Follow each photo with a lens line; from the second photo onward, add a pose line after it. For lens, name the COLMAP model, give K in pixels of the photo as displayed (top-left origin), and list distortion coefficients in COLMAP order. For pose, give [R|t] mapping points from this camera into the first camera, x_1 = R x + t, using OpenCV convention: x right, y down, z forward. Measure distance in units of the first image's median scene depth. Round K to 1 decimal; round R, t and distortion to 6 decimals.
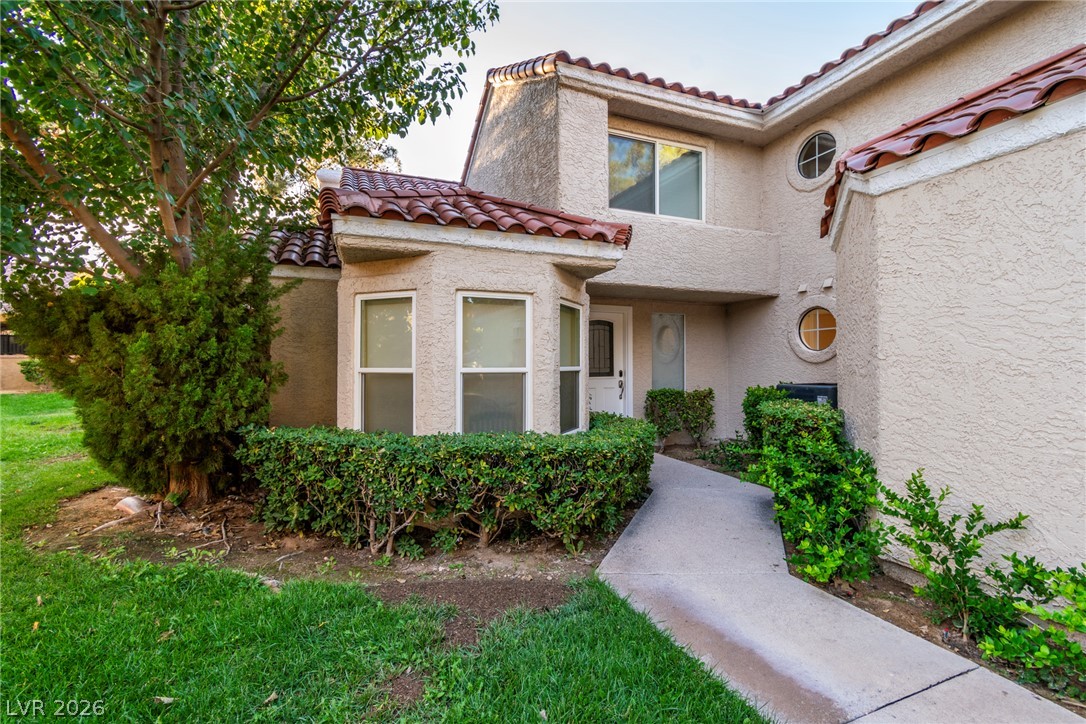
lens RADIAL K [[477.2, 0, 543.7], [0, 477.2, 360.8], [0, 0, 1]] dist [0.007007, 0.000036]
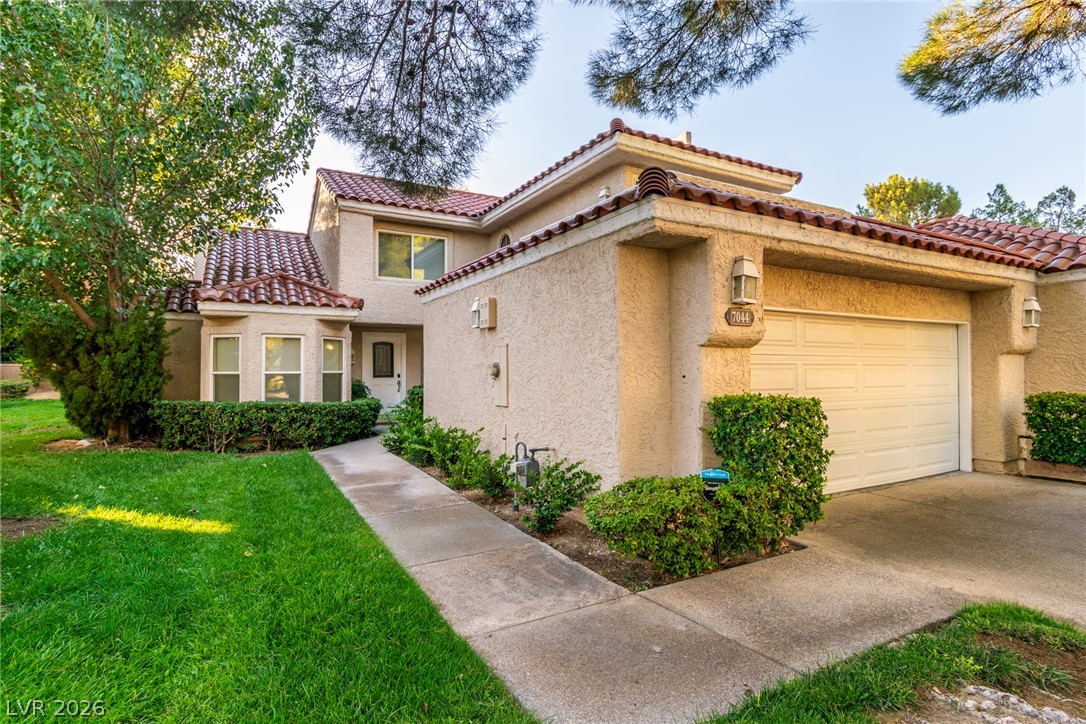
lens RADIAL K [[539.6, 0, 543.0], [0, 539.6, 362.0], [0, 0, 1]] dist [0.002803, -0.000463]
pose [[0.990983, -0.001515, 0.133982, 0.704681], [0.002878, 0.999946, -0.009980, 0.000799], [-0.133960, 0.010276, 0.990933, -1.470214]]
